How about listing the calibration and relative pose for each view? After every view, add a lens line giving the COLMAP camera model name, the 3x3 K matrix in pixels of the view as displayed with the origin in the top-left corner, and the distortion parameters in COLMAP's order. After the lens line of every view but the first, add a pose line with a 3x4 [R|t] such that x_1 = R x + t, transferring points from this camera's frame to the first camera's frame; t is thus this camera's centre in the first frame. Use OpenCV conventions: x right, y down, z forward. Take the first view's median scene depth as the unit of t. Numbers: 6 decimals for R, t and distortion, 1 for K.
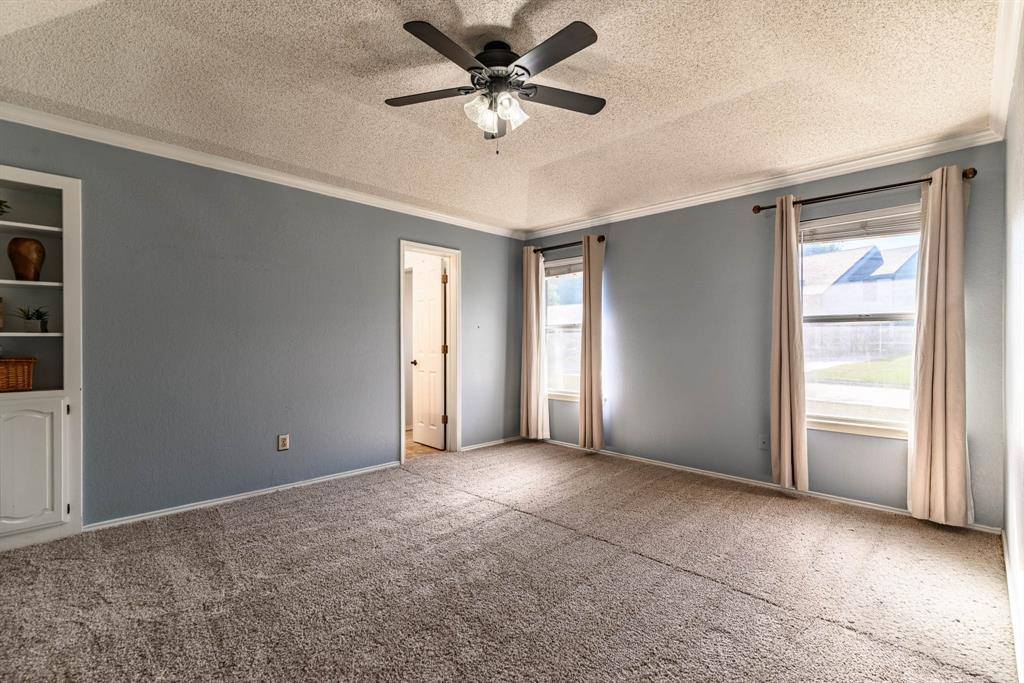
lens RADIAL K [[459.8, 0, 512.0], [0, 459.8, 341.5], [0, 0, 1]] dist [-0.000228, -0.000143]
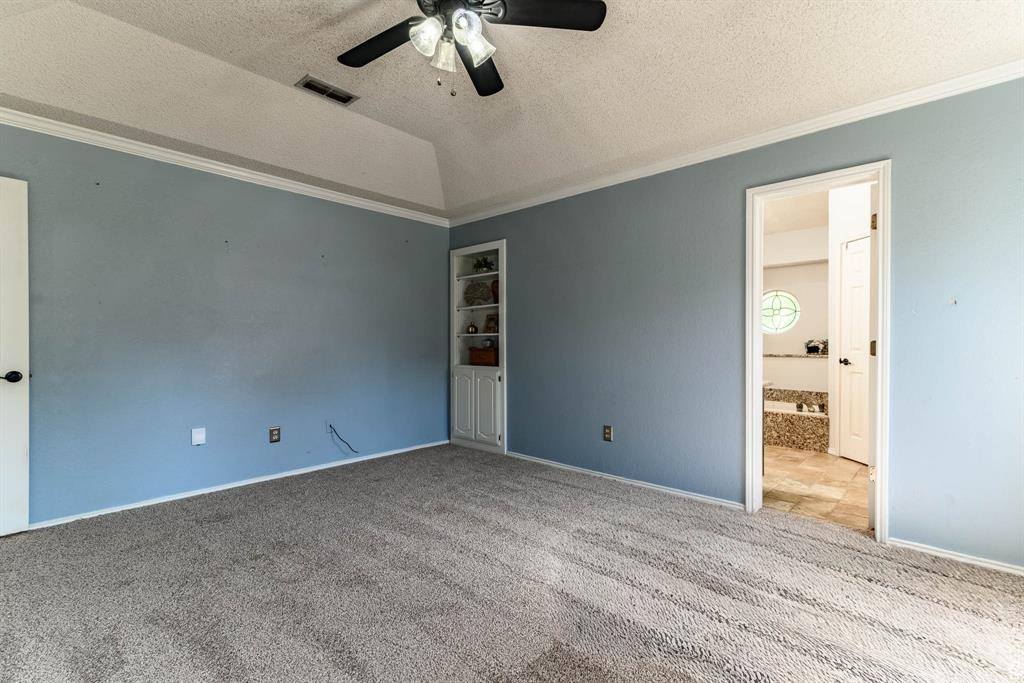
lens RADIAL K [[463.3, 0, 522.1], [0, 463.3, 343.4], [0, 0, 1]] dist [0.015014, -0.000144]
pose [[0.048266, 0.010030, -0.998784, 0.714350], [0.009229, 0.999902, 0.010487, 0.001610], [0.998792, -0.009724, 0.048169, 0.984713]]
